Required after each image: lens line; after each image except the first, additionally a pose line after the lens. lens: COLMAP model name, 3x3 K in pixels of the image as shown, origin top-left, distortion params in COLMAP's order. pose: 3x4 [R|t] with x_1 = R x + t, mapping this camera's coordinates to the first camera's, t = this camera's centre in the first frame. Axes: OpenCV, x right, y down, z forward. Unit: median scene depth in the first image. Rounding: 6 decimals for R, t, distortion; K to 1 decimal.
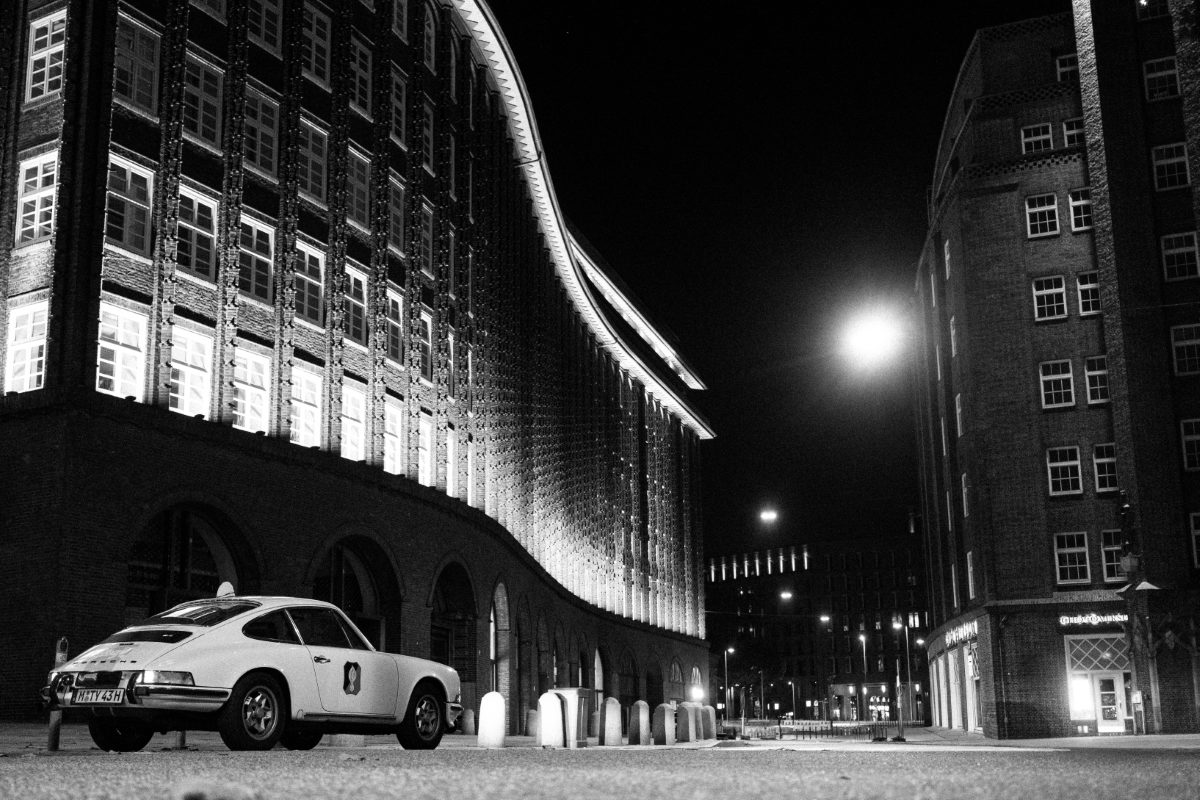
lens RADIAL K [[1460.2, 0, 600.0], [0, 1460.2, 400.0], [0, 0, 1]] dist [-0.006678, 0.028364]
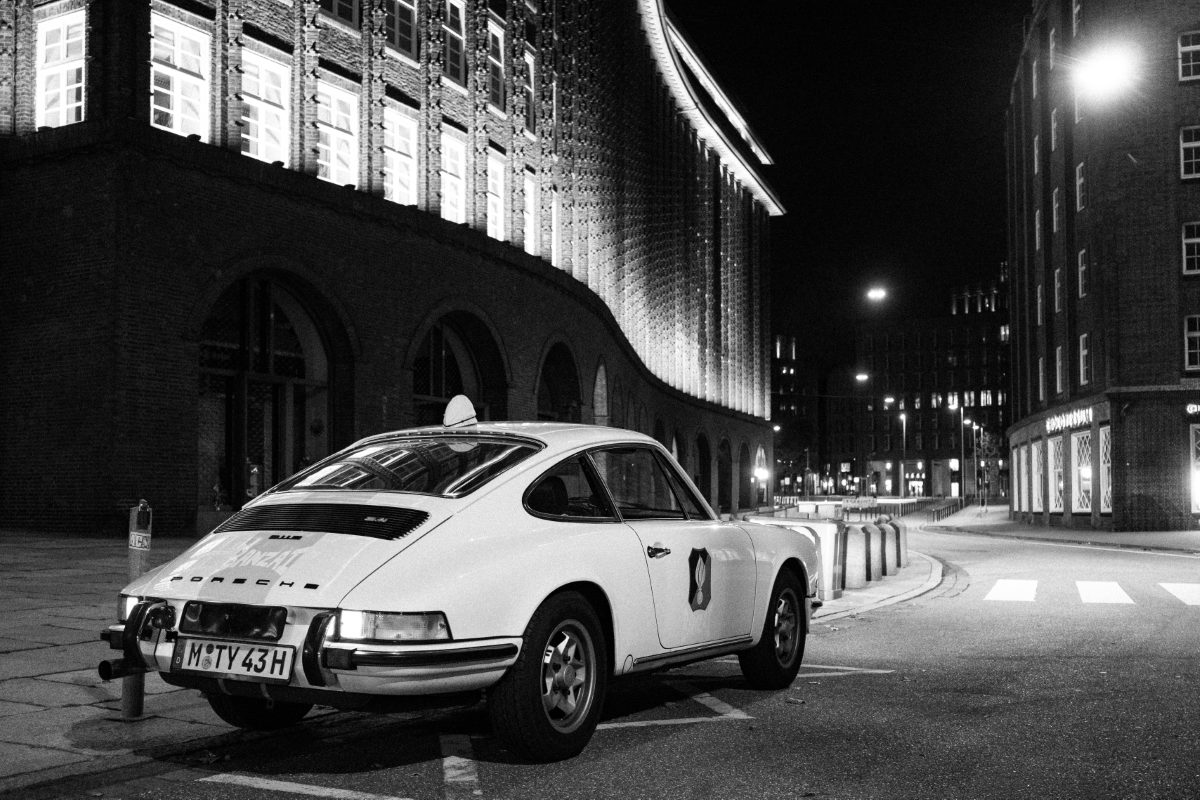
lens RADIAL K [[1333.1, 0, 600.0], [0, 1333.1, 400.0], [0, 0, 1]] dist [-0.005776, -0.000367]
pose [[0.999972, 0.007461, -0.000424, -0.083993], [-0.007305, 0.987799, 0.155562, 0.022021], [0.001579, -0.155554, 0.987826, 0.220922]]
